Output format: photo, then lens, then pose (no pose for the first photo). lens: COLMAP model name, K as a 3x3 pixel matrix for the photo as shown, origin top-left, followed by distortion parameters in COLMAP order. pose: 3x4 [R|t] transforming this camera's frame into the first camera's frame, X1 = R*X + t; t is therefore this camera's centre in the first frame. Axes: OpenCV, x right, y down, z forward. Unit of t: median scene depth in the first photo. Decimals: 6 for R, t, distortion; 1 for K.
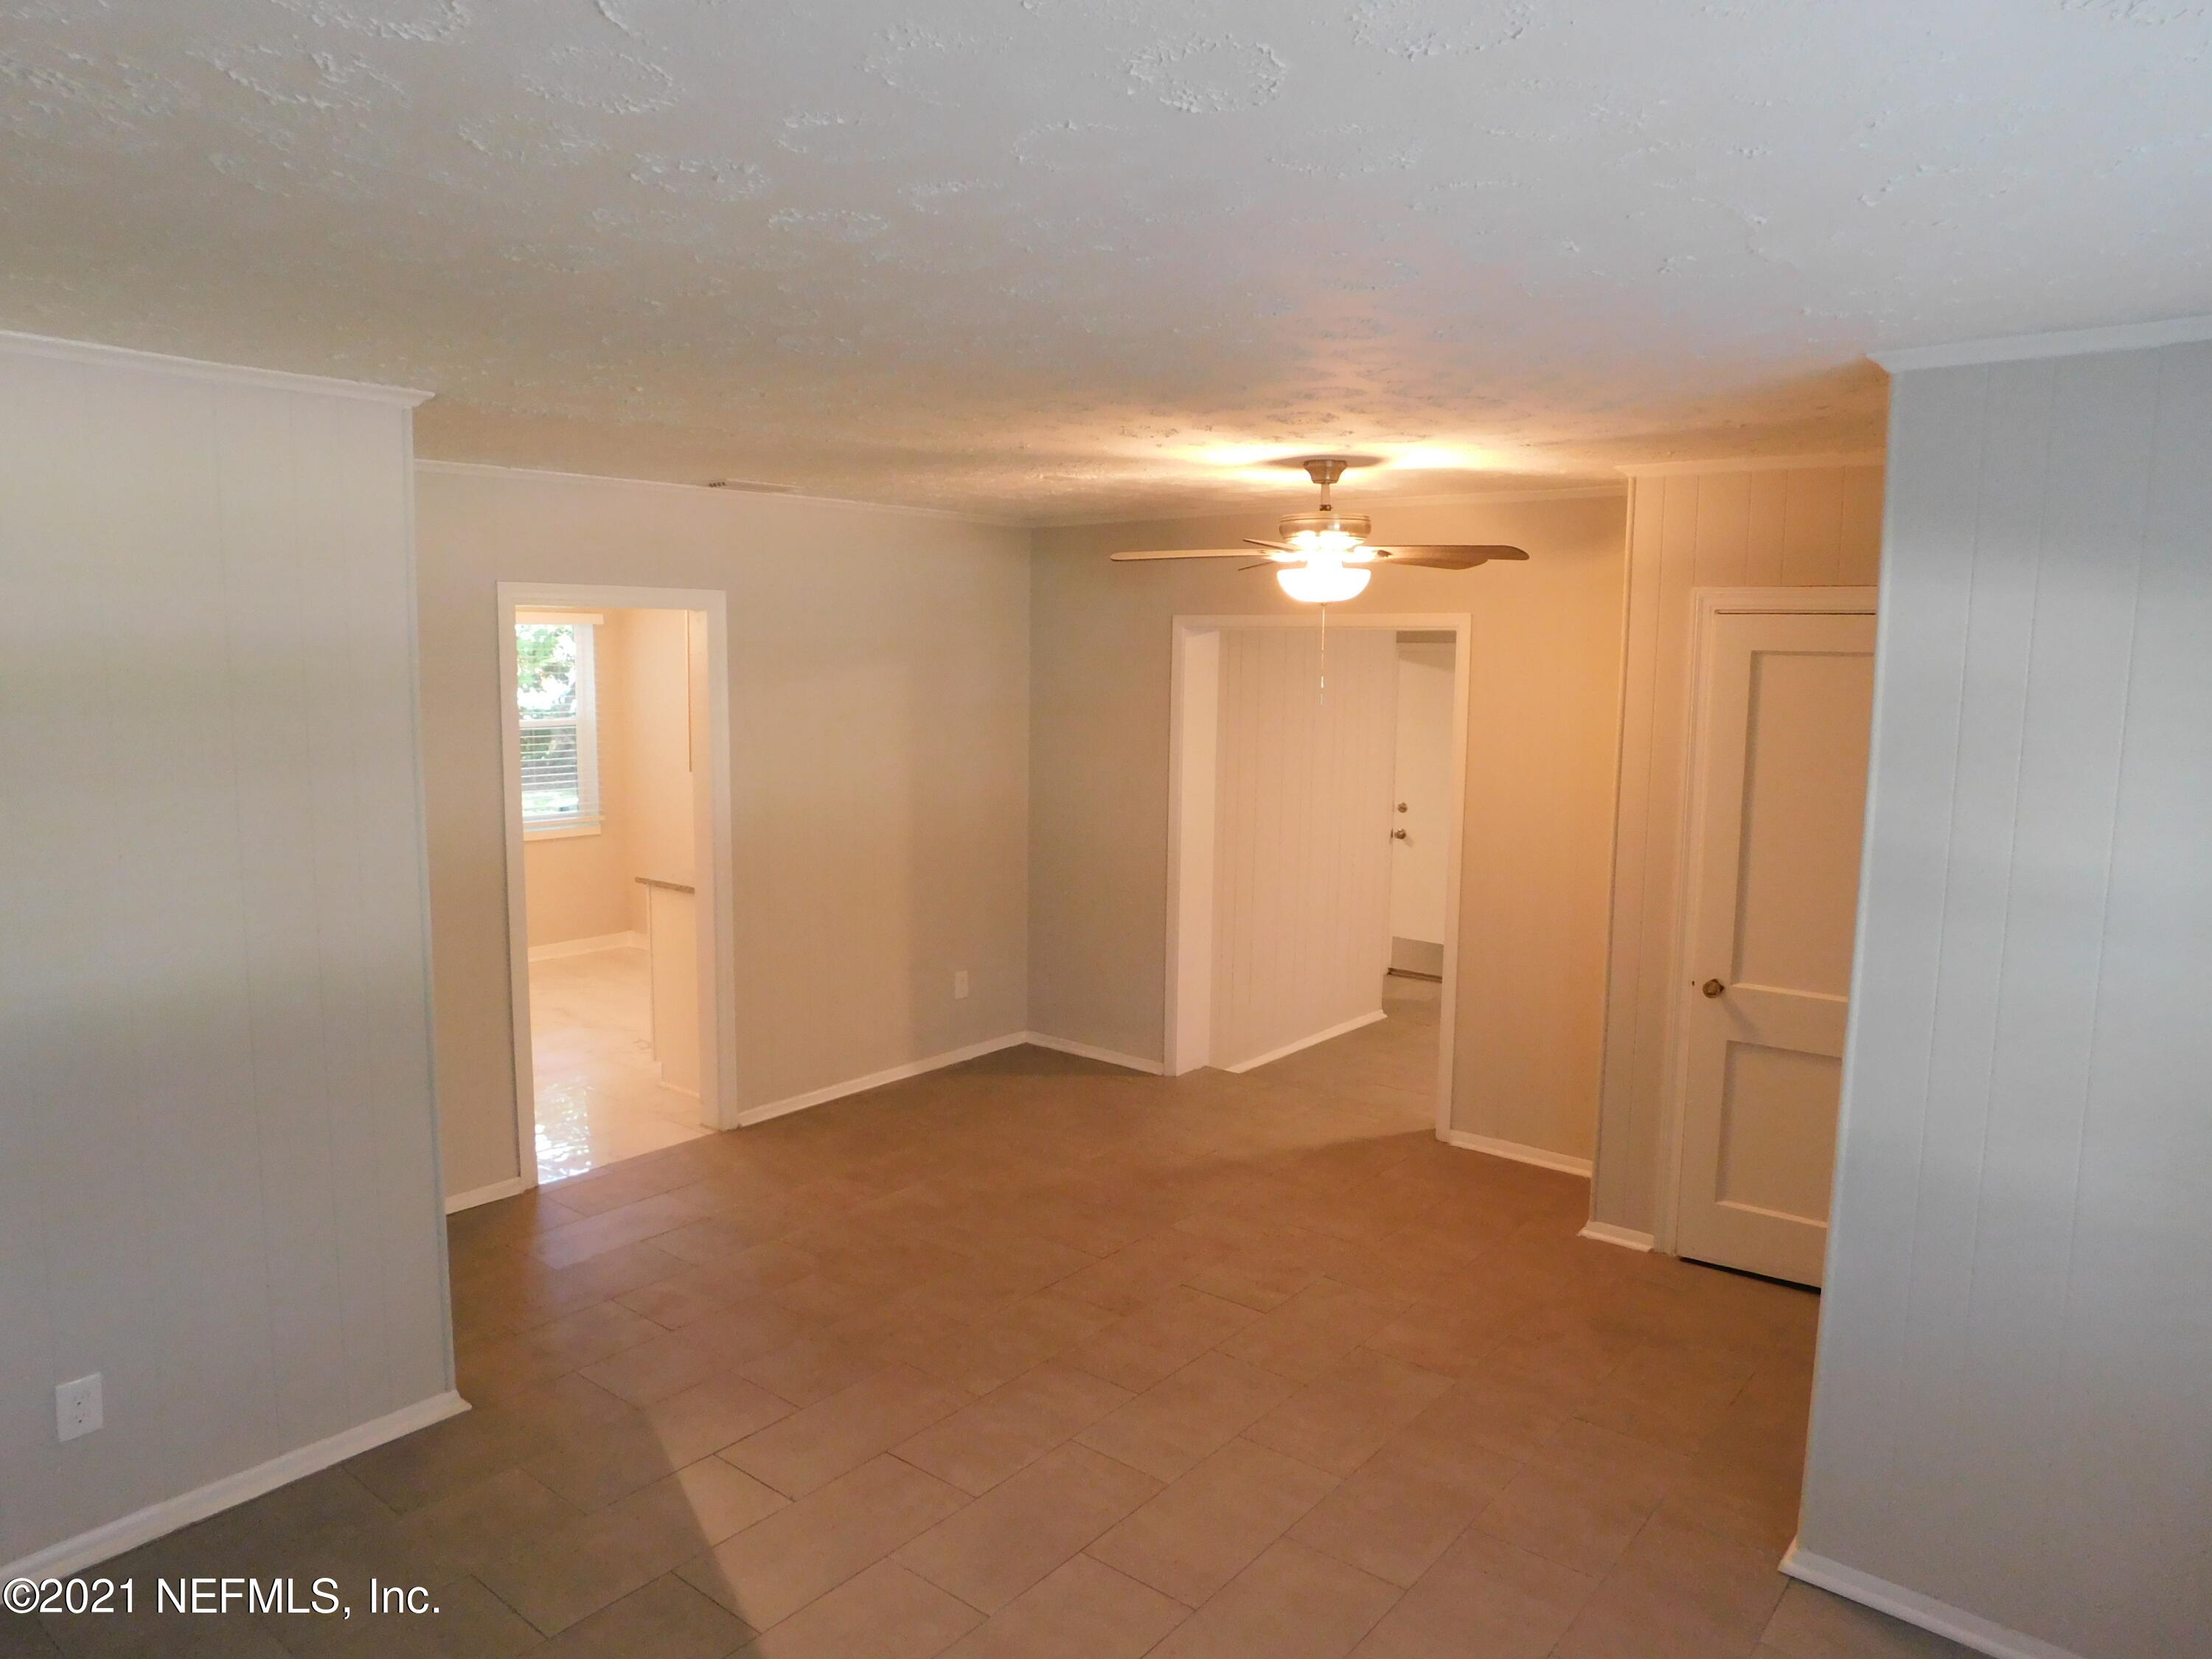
lens RADIAL K [[1460.4, 0, 1097.9], [0, 1460.4, 822.1], [0, 0, 1]] dist [-0.078150, 0.059918]
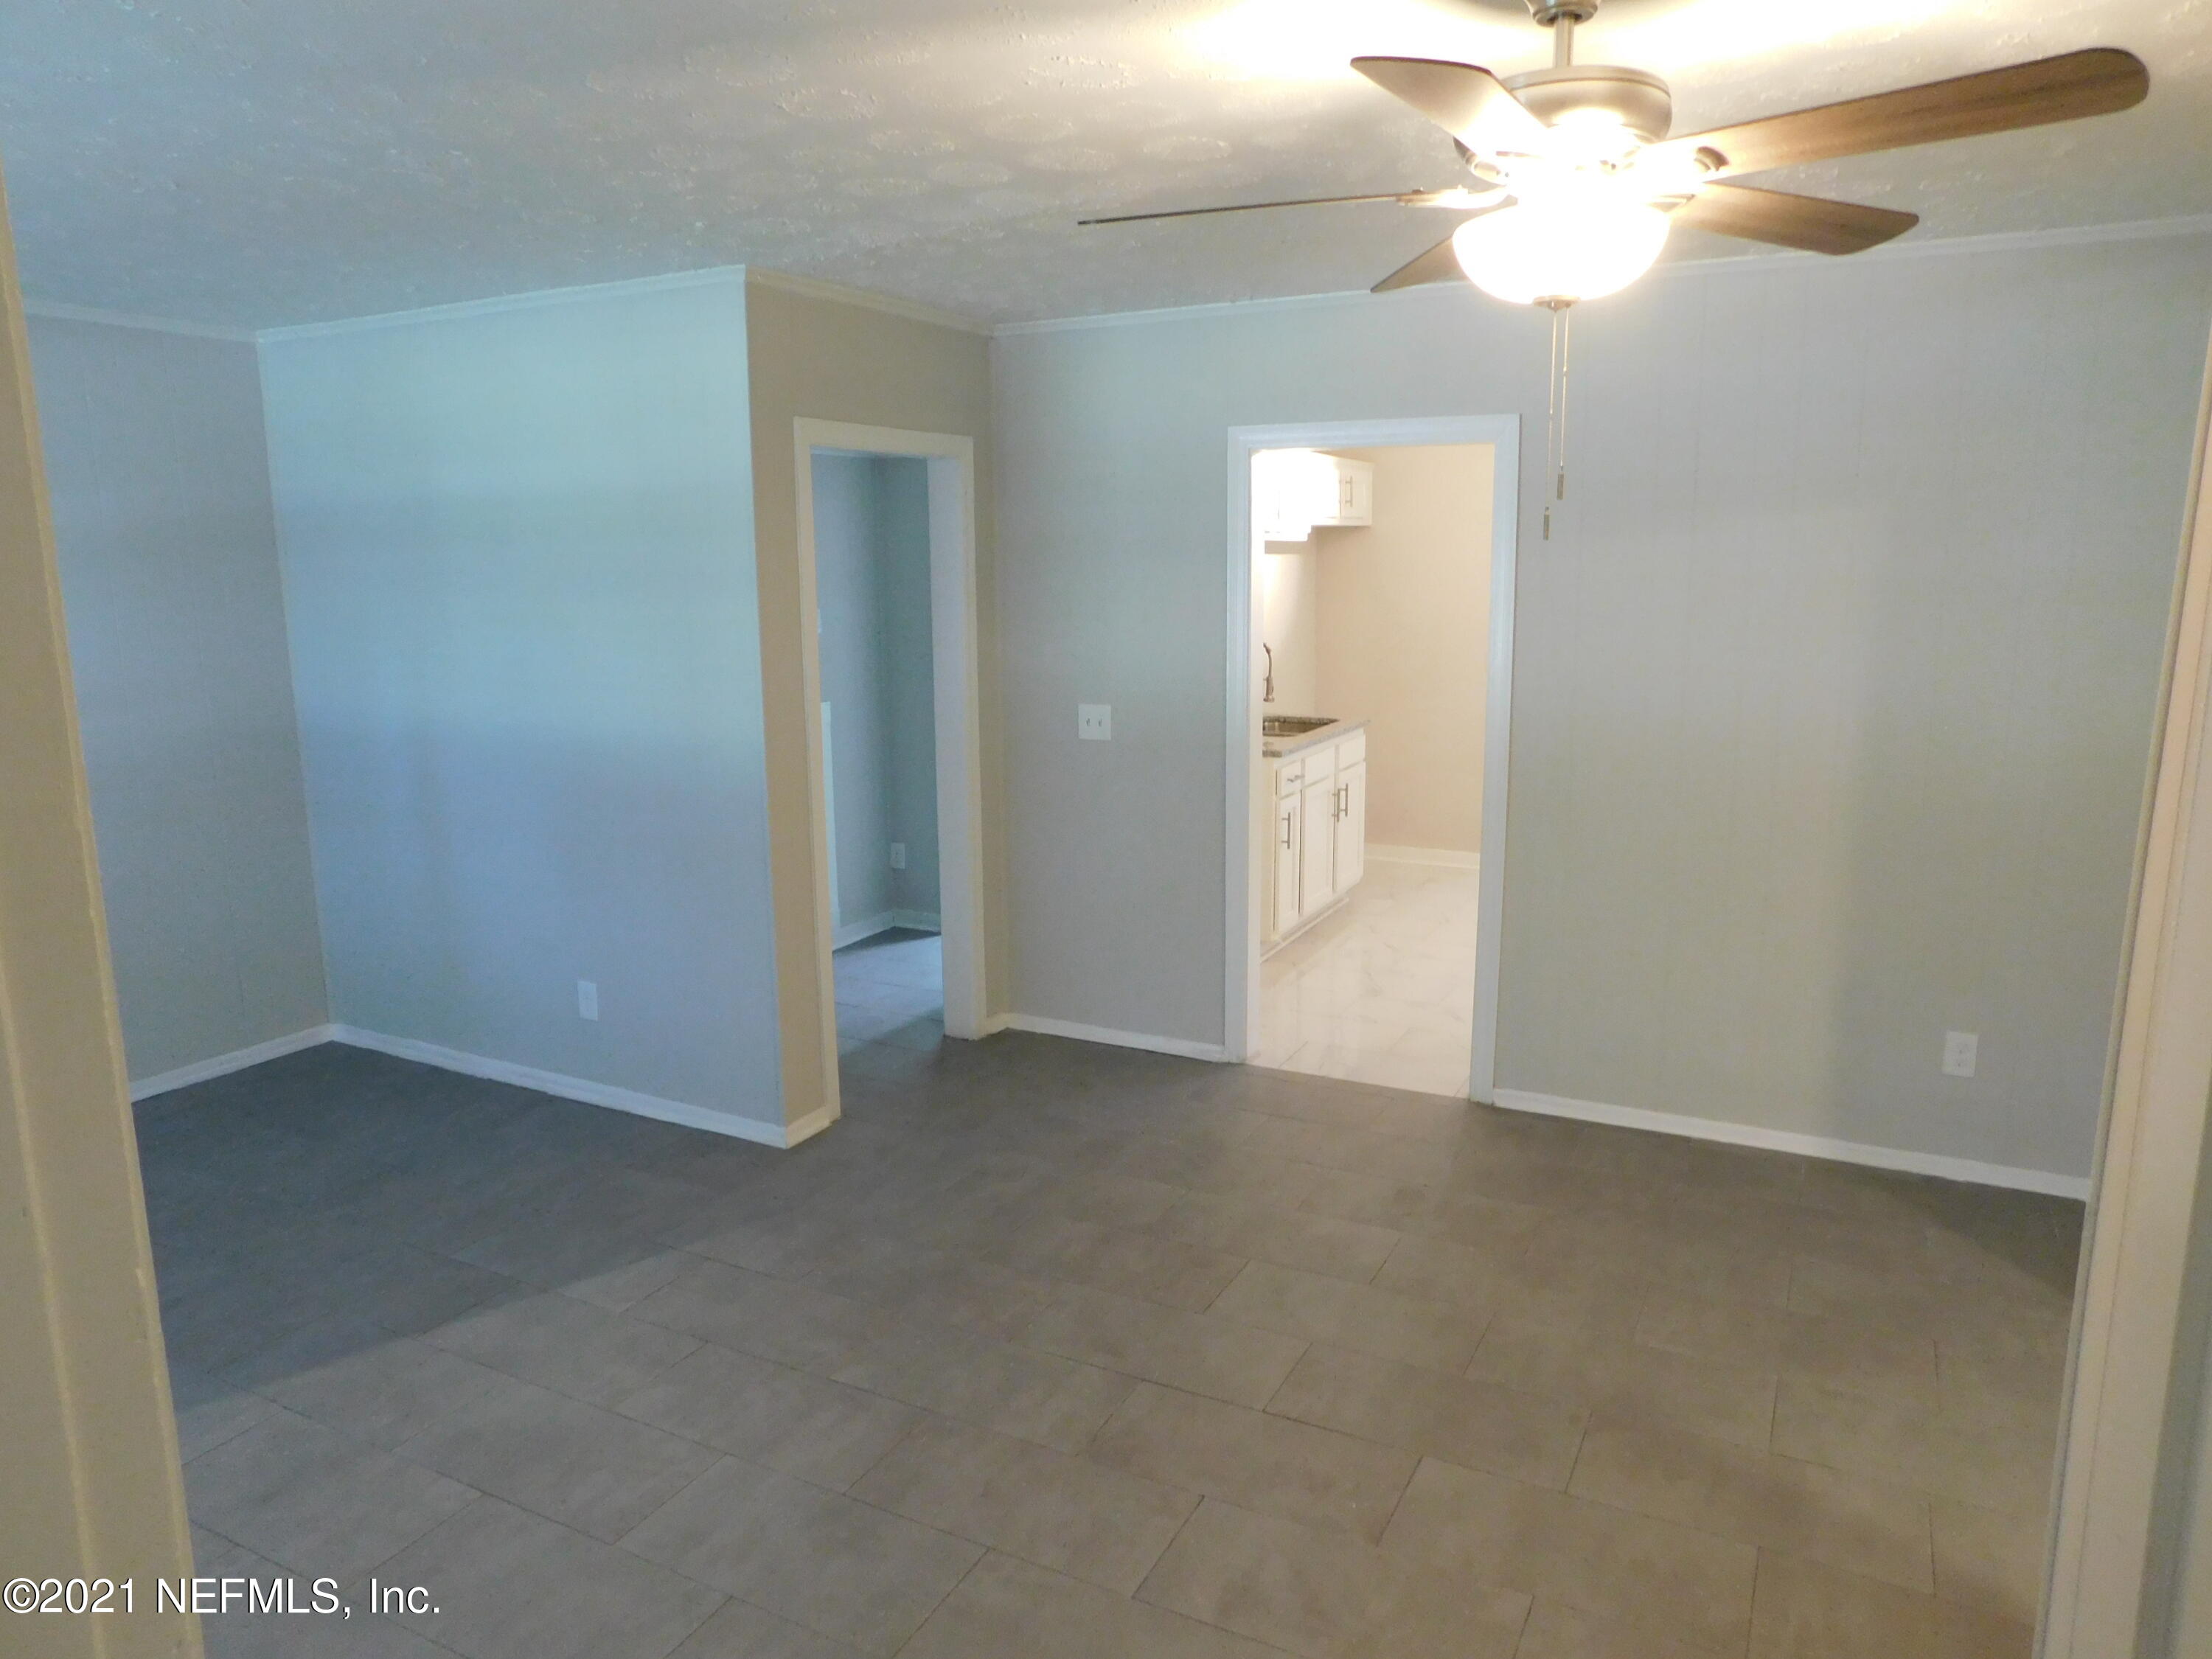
lens RADIAL K [[1460.4, 0, 1097.9], [0, 1460.4, 822.1], [0, 0, 1]] dist [-0.078150, 0.059918]
pose [[0.208096, 0.173591, -0.962581, 0.470951], [-0.108725, 0.982132, 0.153611, -0.042028], [0.972047, 0.072691, 0.223251, 0.638677]]
